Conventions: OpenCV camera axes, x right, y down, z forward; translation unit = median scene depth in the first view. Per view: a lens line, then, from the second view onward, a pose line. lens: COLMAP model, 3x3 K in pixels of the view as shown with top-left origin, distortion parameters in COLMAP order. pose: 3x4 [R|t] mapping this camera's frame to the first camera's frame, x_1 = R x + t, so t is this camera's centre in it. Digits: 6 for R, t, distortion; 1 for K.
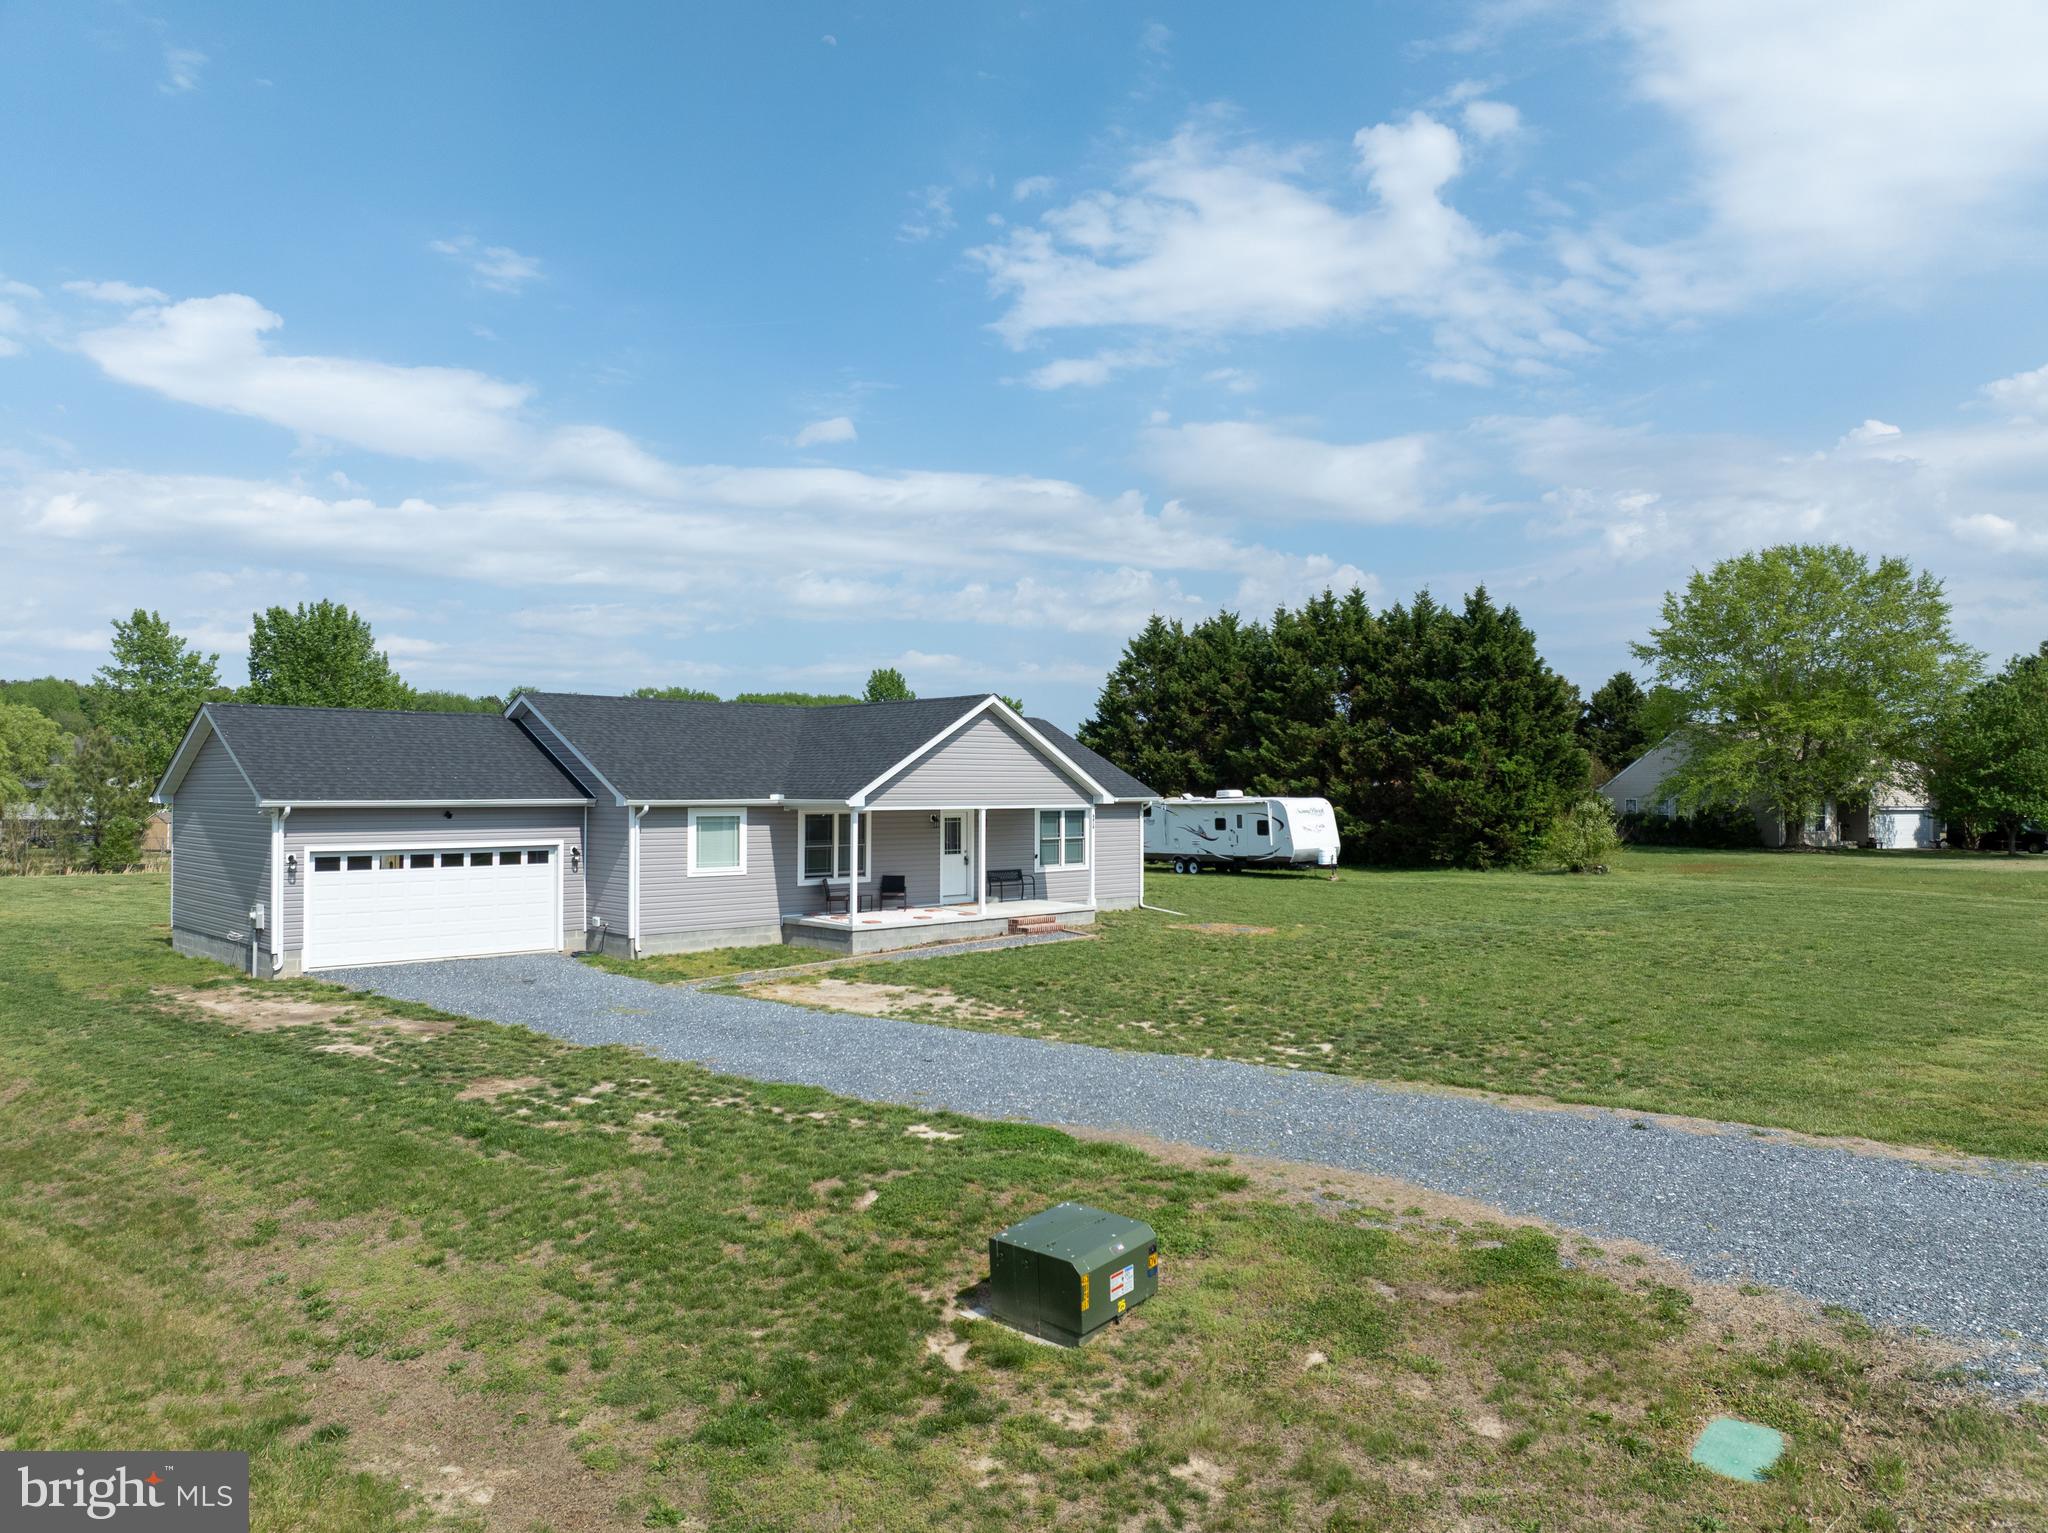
lens RADIAL K [[1458.4, 0, 1016.8], [0, 1458.4, 749.5], [0, 0, 1]] dist [-0.039636, 0.006388]
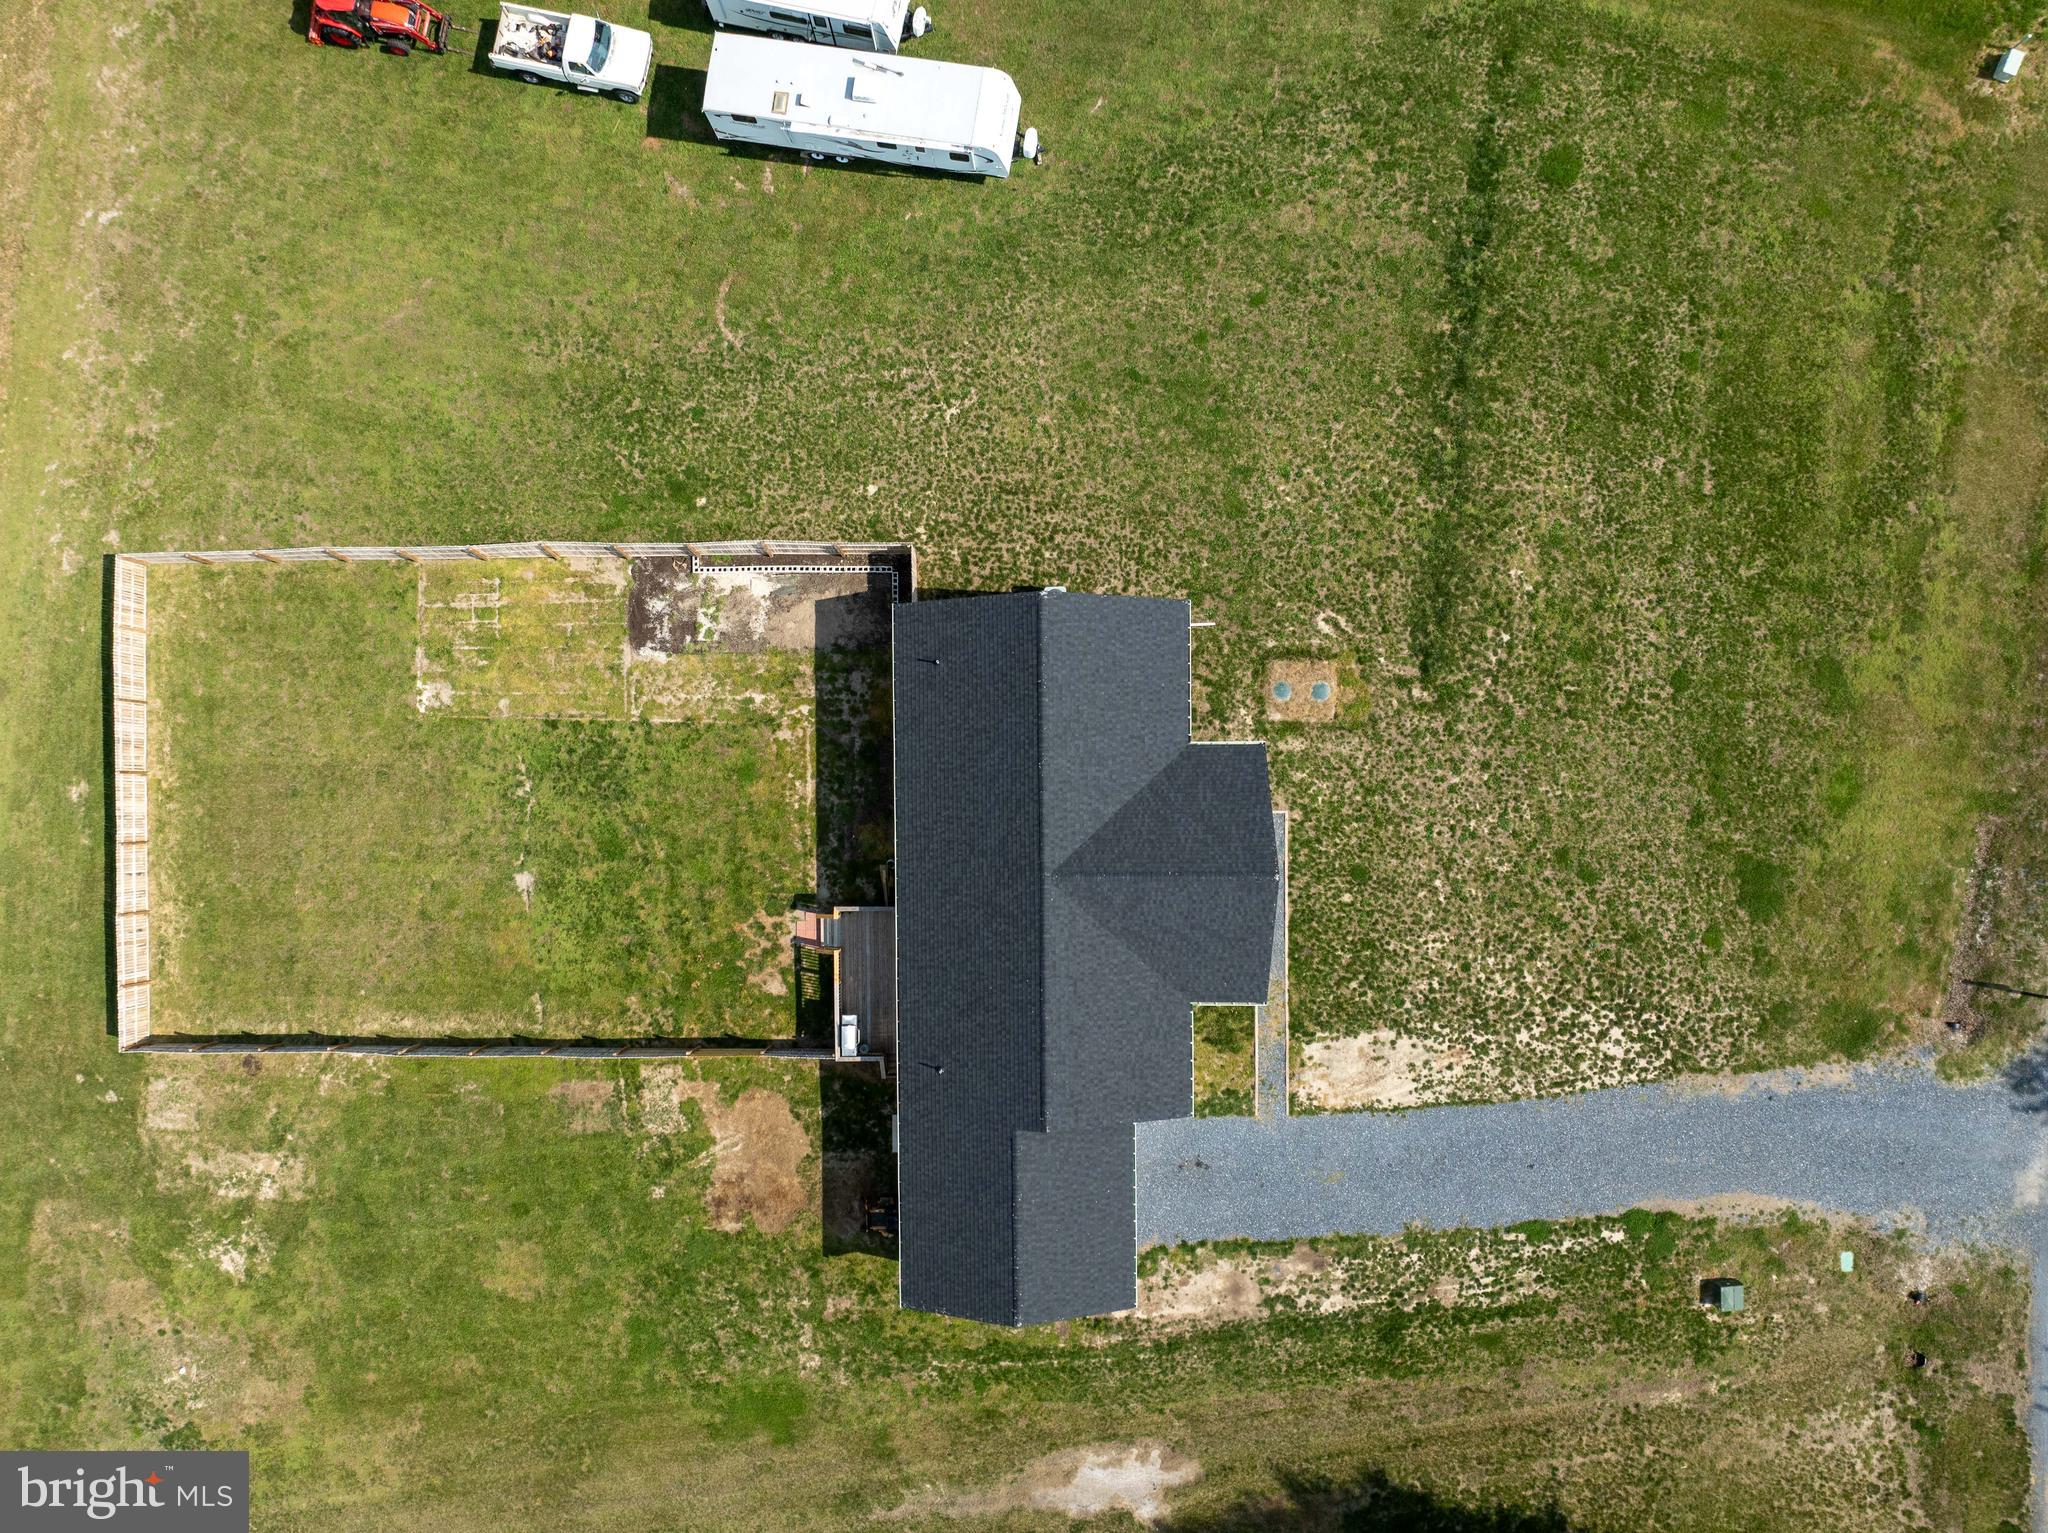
lens RADIAL K [[1458.4, 0, 950.4], [0, 1458.4, 807.1], [0, 0, 1]] dist [-0.039636, 0.006388]
pose [[0.696041, -0.716585, -0.045088, -0.104093], [0.021528, -0.041940, 0.998888, -1.210729], [-0.717679, -0.696238, -0.013765, 1.121987]]
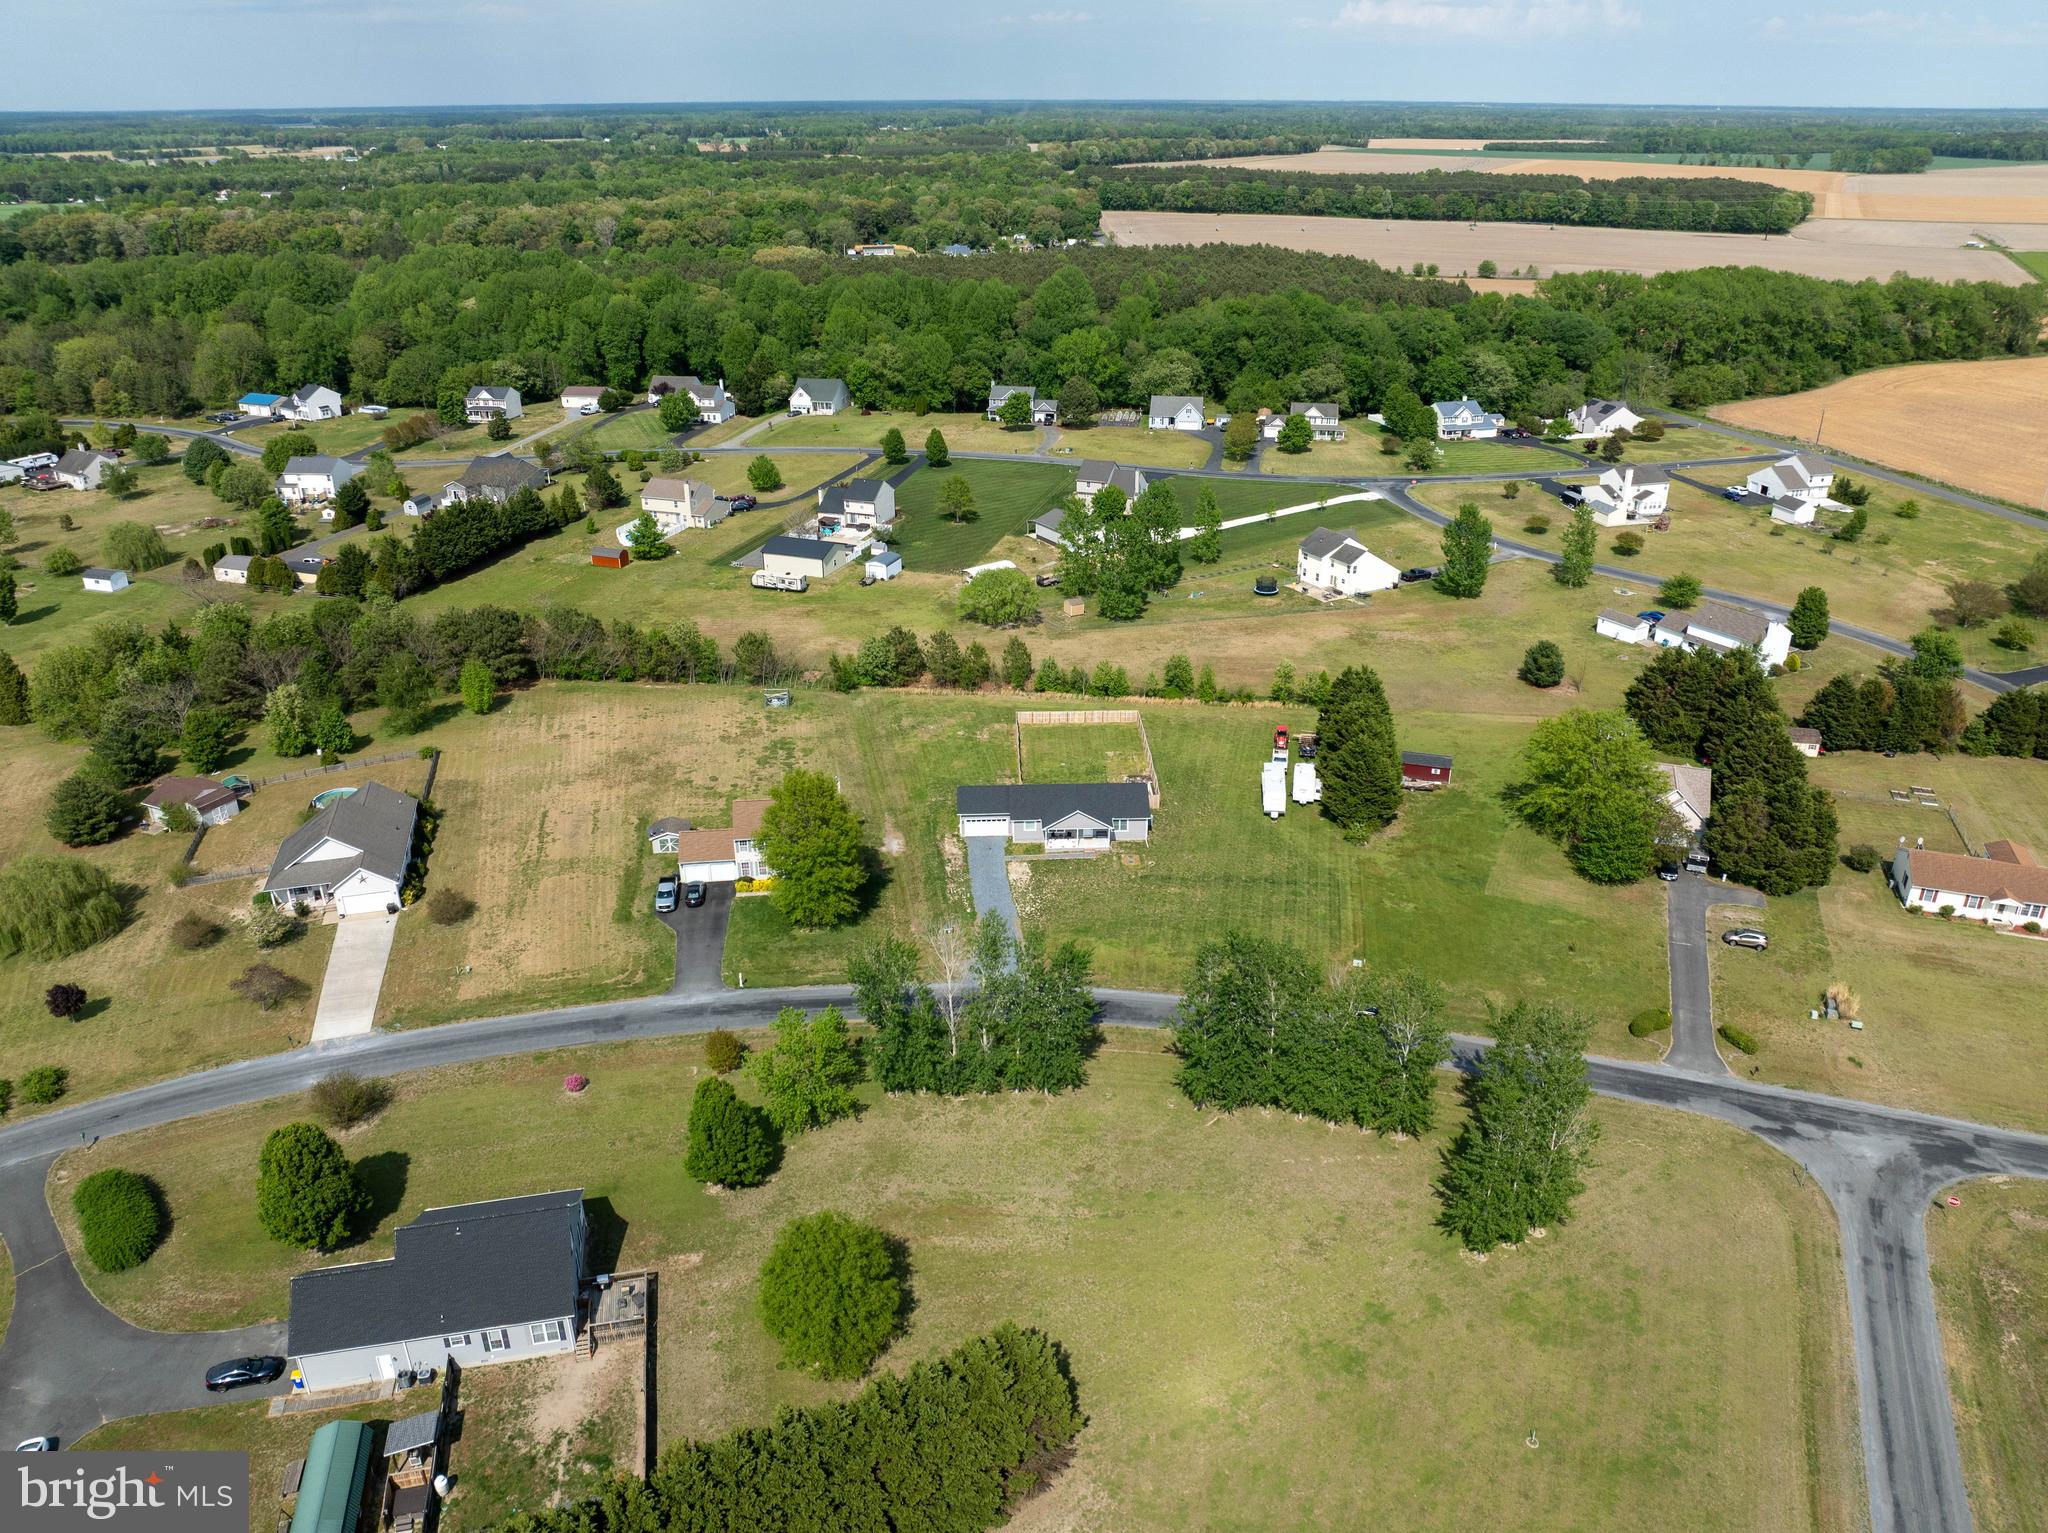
lens RADIAL K [[1458.4, 0, 1030.0], [0, 1458.4, 773.2], [0, 0, 1]] dist [-0.039636, 0.006388]
pose [[0.736176, 0.287122, -0.612867, 2.584358], [0.019992, 0.895928, 0.443748, -2.123333], [0.676495, -0.338929, 0.653820, -2.112539]]
